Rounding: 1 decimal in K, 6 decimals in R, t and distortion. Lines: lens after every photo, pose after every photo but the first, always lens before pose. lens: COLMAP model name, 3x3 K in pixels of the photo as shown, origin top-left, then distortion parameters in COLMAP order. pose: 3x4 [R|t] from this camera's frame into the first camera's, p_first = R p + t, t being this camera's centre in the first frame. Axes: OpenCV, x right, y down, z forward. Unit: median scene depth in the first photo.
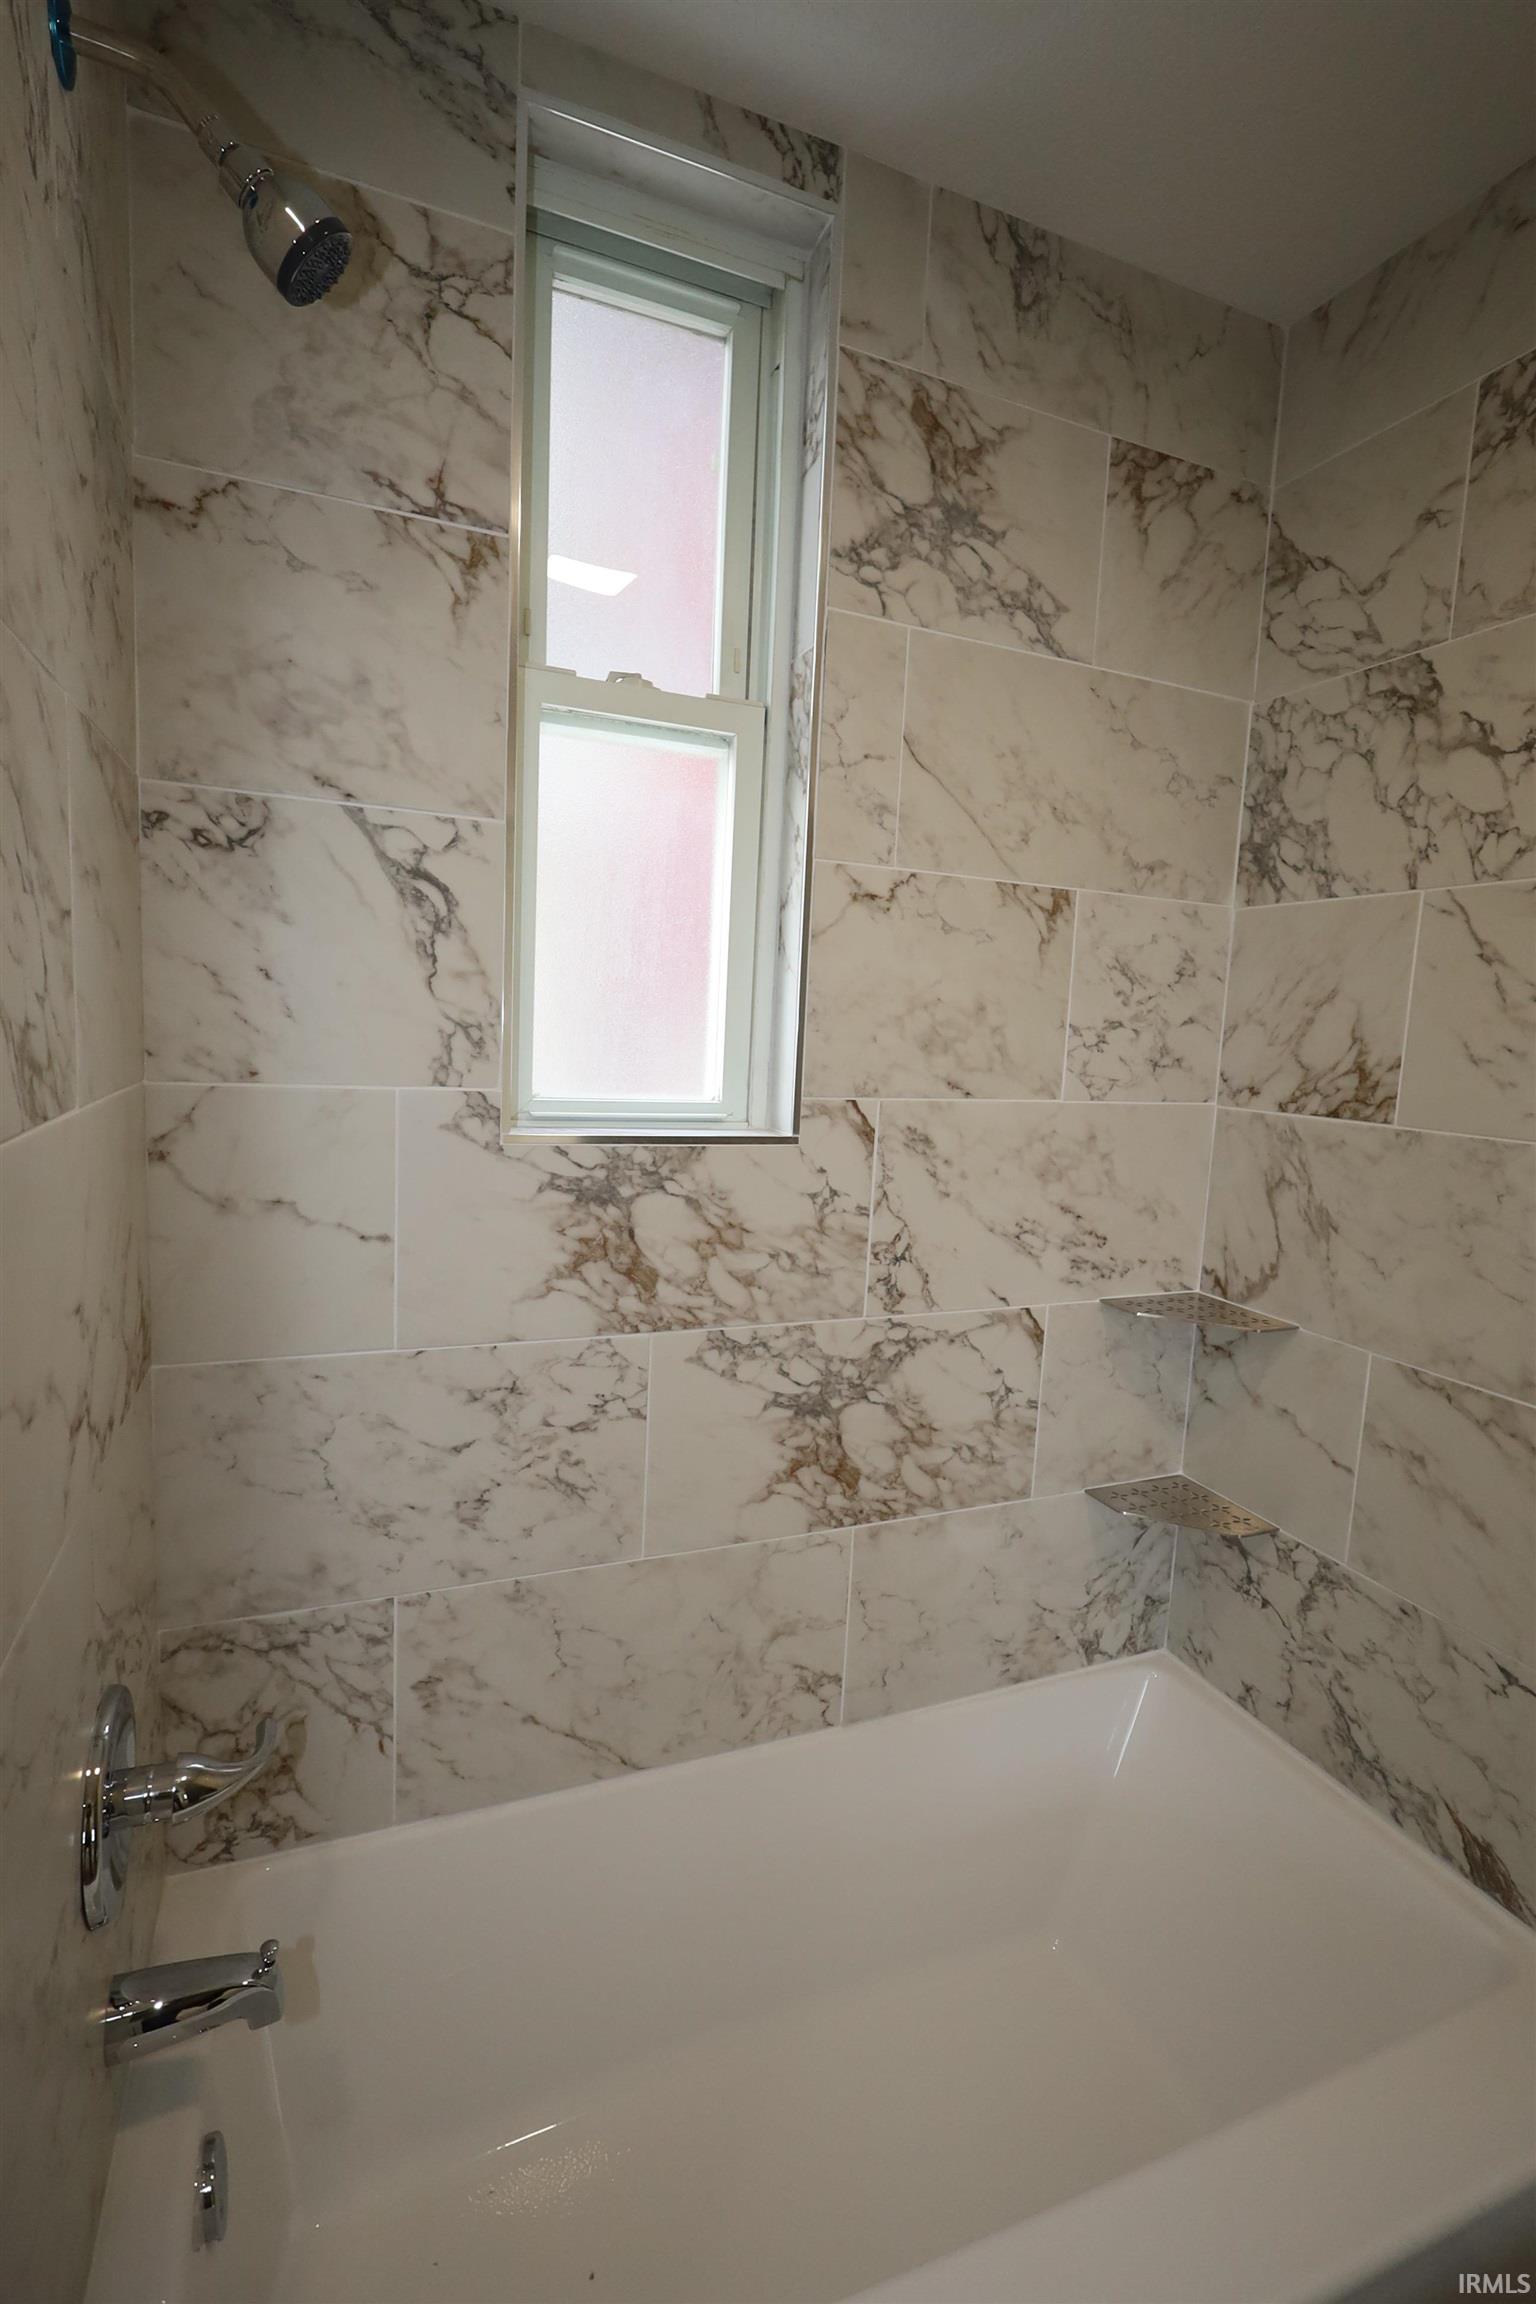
lens RADIAL K [[1067.2, 0, 772.7], [0, 1067.2, 1154.6], [0, 0, 1]] dist [-0.004902, 0.000252]
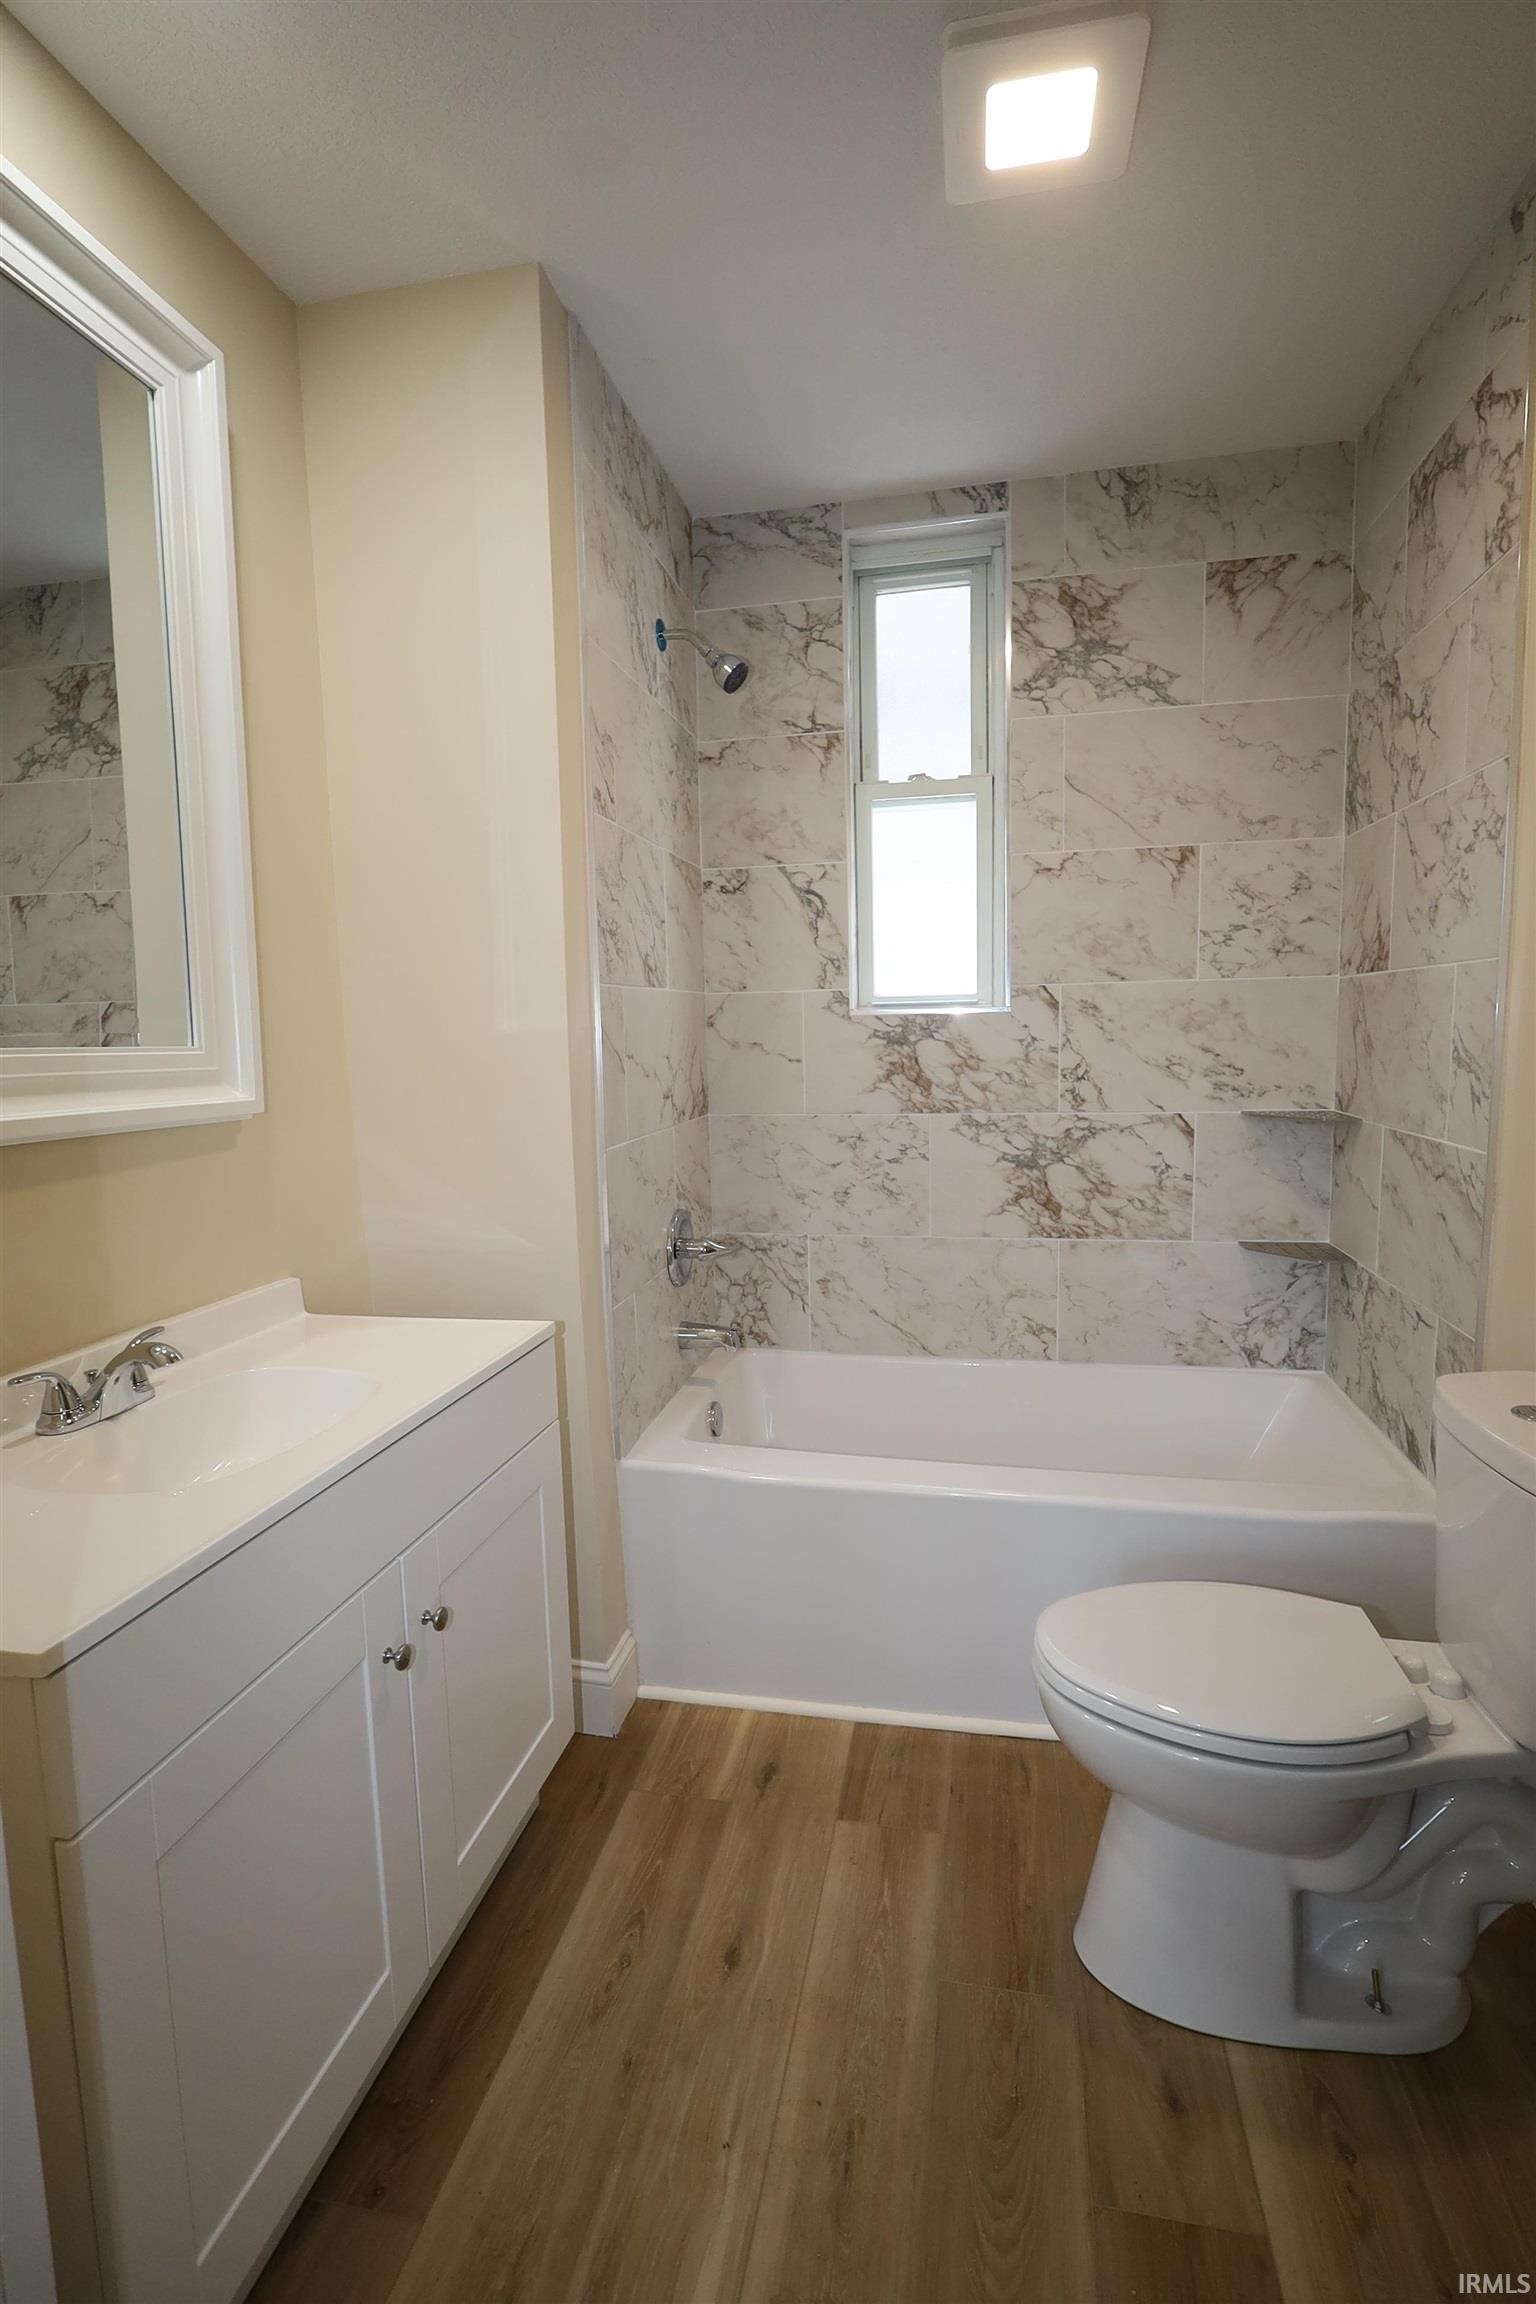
lens RADIAL K [[1067.2, 0, 772.7], [0, 1067.2, 1154.6], [0, 0, 1]] dist [-0.004902, 0.000252]
pose [[0.826995, 0.001375, -0.562207, 0.716843], [-0.006865, 0.999947, -0.007652, 0.251971], [0.562167, 0.010188, 0.826961, -0.729707]]
